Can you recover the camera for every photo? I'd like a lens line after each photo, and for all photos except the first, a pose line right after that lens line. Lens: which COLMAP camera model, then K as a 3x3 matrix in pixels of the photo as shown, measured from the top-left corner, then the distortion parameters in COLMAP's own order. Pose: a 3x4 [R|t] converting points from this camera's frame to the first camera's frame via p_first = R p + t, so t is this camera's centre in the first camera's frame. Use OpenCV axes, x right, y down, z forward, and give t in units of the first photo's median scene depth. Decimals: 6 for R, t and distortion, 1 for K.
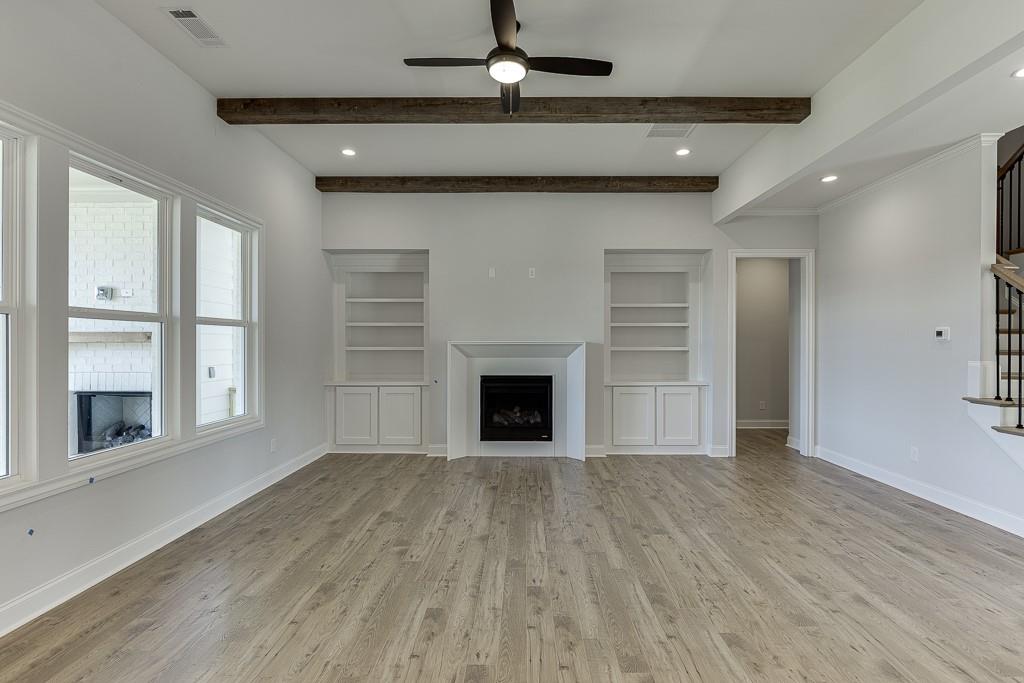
lens RADIAL K [[481.4, 0, 523.0], [0, 481.4, 329.9], [0, 0, 1]] dist [-0.001416, -0.000745]
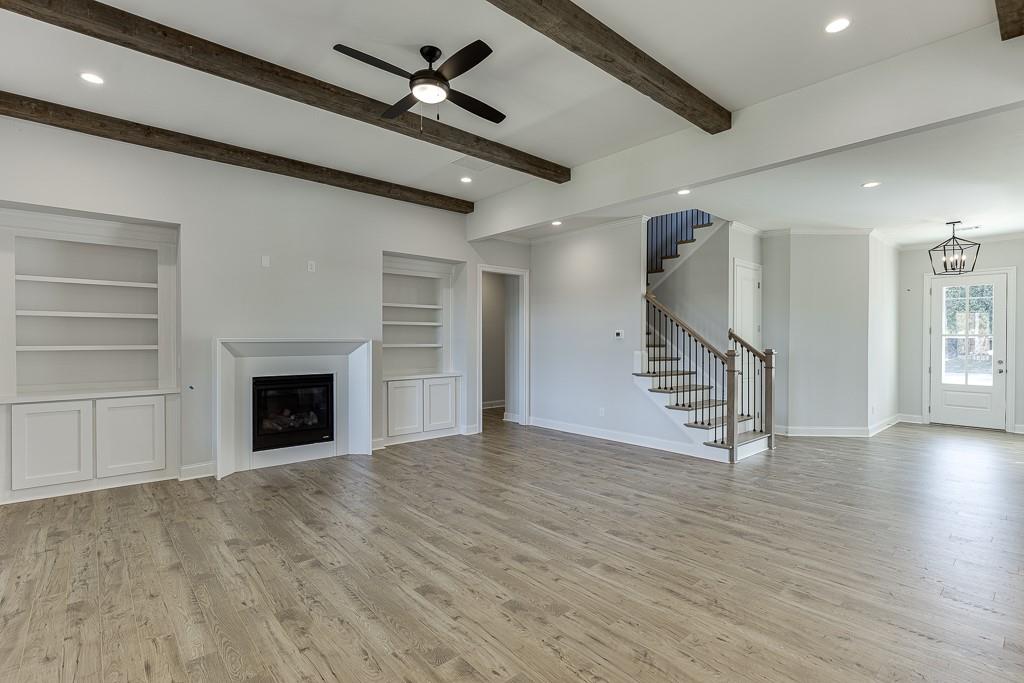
lens RADIAL K [[481.4, 0, 517.3], [0, 481.4, 330.6], [0, 0, 1]] dist [-0.001416, -0.000745]
pose [[0.744017, 0.012324, 0.668047, -0.339990], [-0.018280, 0.999831, 0.001915, -0.001594], [-0.667910, -0.013636, 0.744117, 0.025915]]
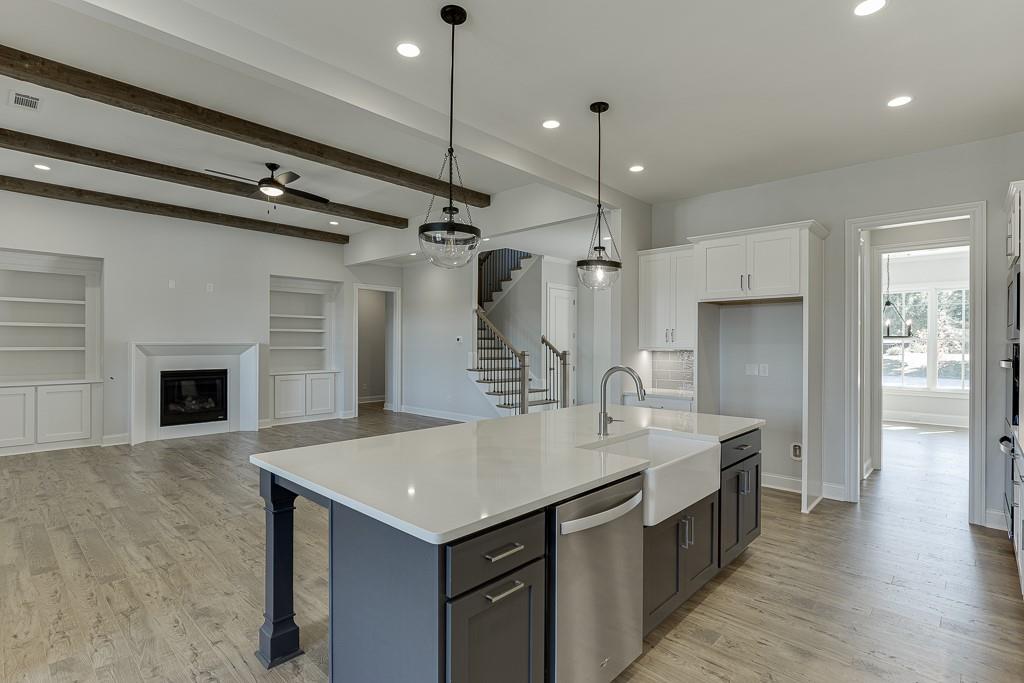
lens RADIAL K [[481.4, 0, 509.3], [0, 481.4, 333.0], [0, 0, 1]] dist [-0.001416, -0.000745]
pose [[0.676090, 0.018379, 0.736590, -0.408583], [-0.021028, 0.999763, -0.005644, -0.011009], [-0.736519, -0.011673, 0.676316, -0.456370]]
